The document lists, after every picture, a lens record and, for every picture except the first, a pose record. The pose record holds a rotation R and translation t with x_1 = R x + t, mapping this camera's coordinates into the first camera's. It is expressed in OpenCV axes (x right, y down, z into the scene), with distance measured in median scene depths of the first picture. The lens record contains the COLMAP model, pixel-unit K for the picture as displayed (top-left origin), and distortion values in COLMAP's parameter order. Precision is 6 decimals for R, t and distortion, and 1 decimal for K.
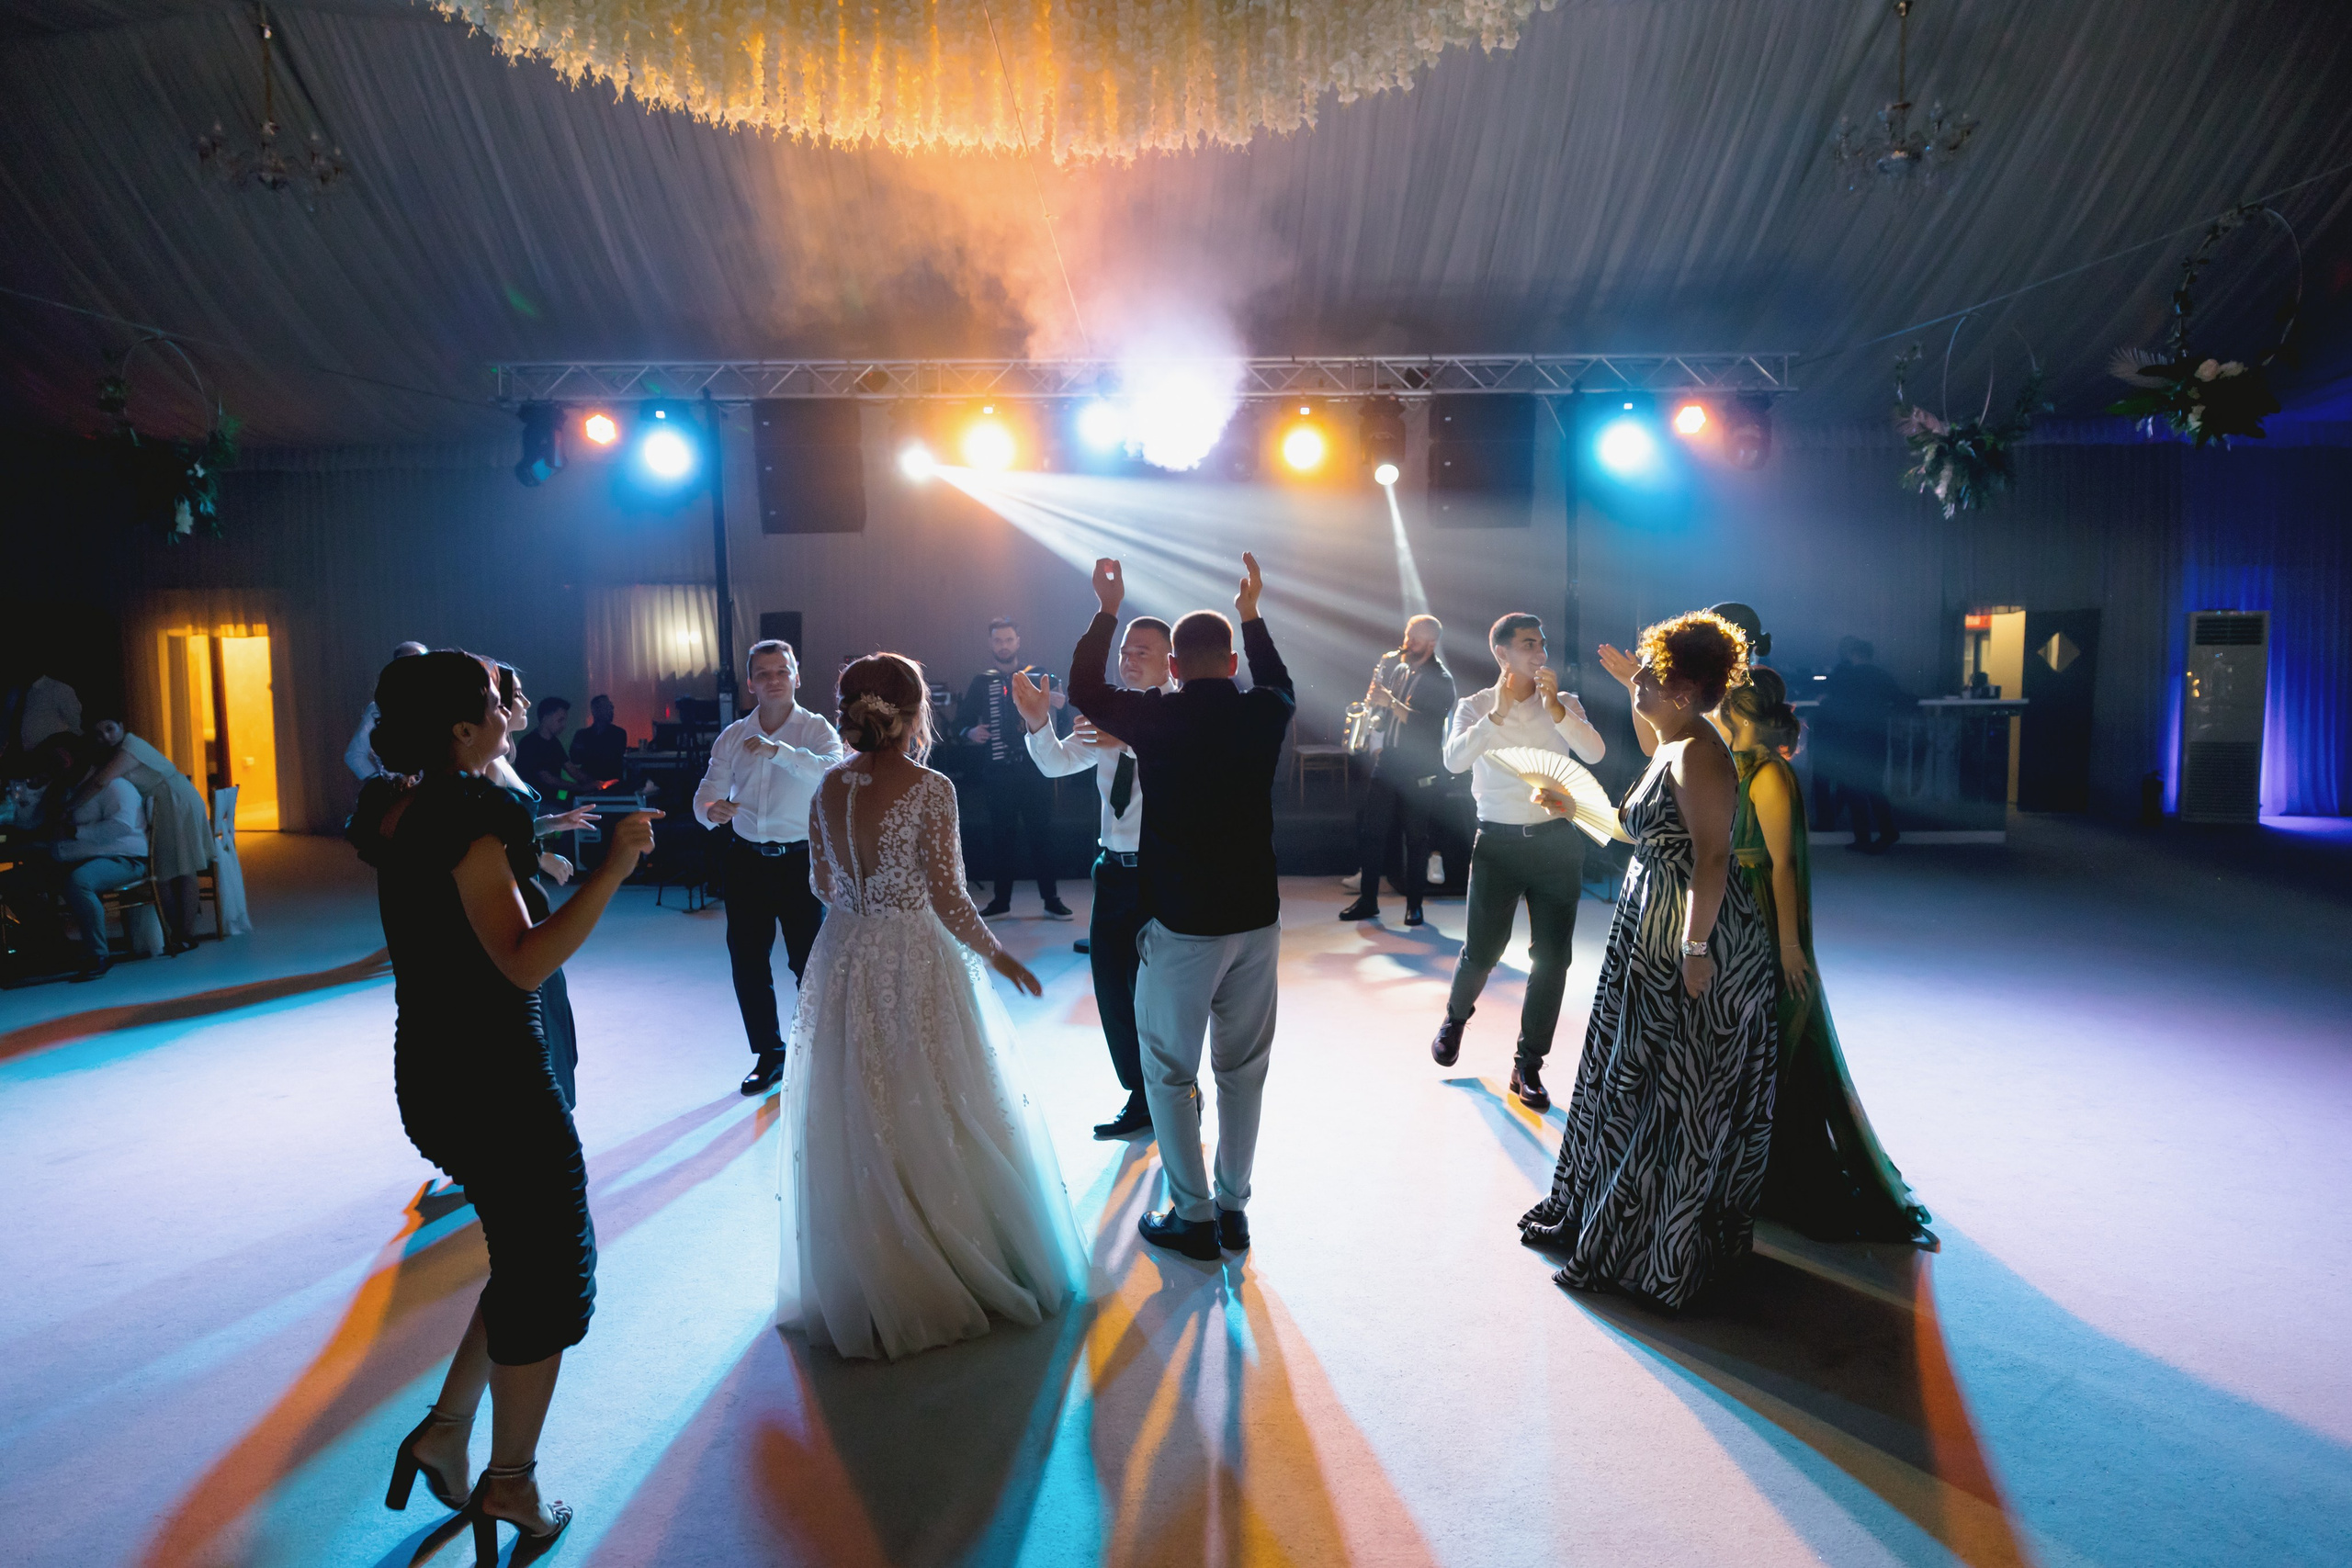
lens RADIAL K [[1637.8, 0, 1114.9], [0, 1637.8, 762.7], [0, 0, 1]] dist [-0.007188, -0.004926]
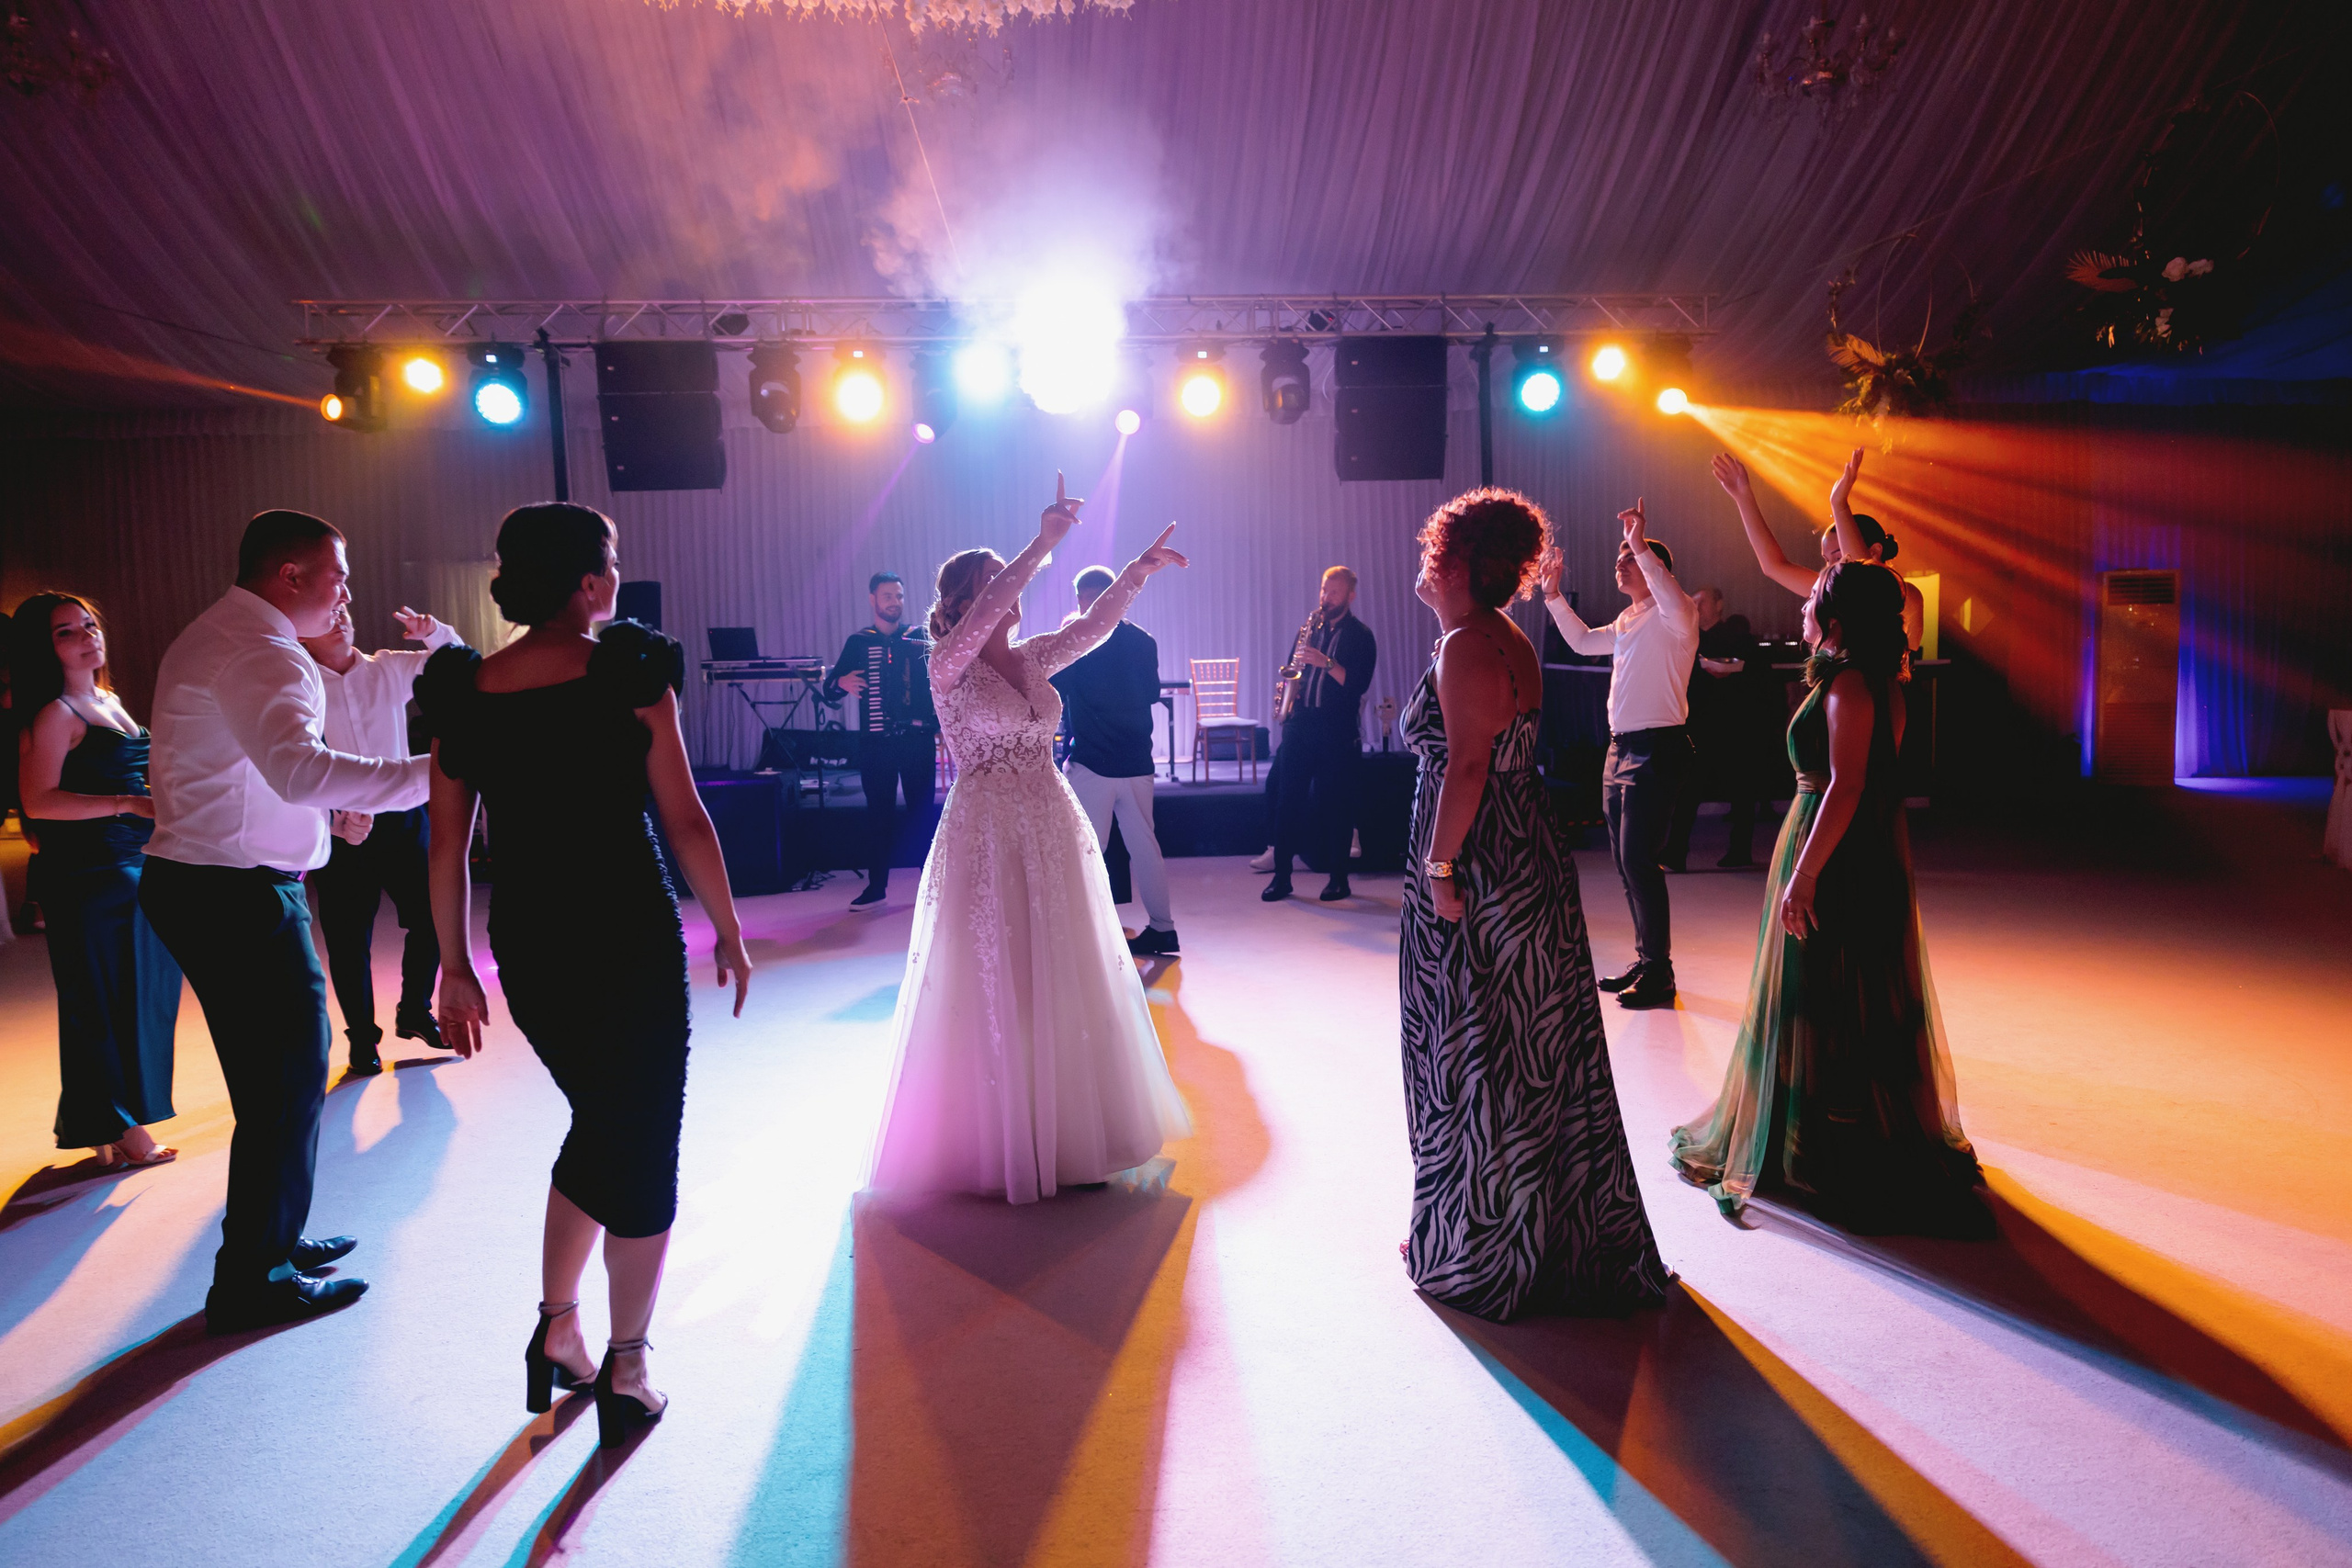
lens RADIAL K [[1557.4, 0, 1151.3], [0, 1557.4, 788.1], [0, 0, 1]] dist [-0.007685, -0.002957]
pose [[0.997107, -0.018262, 0.073783, 0.017628], [0.018059, 0.999831, 0.003411, 0.028330], [-0.073833, -0.002069, 0.997268, 0.124516]]
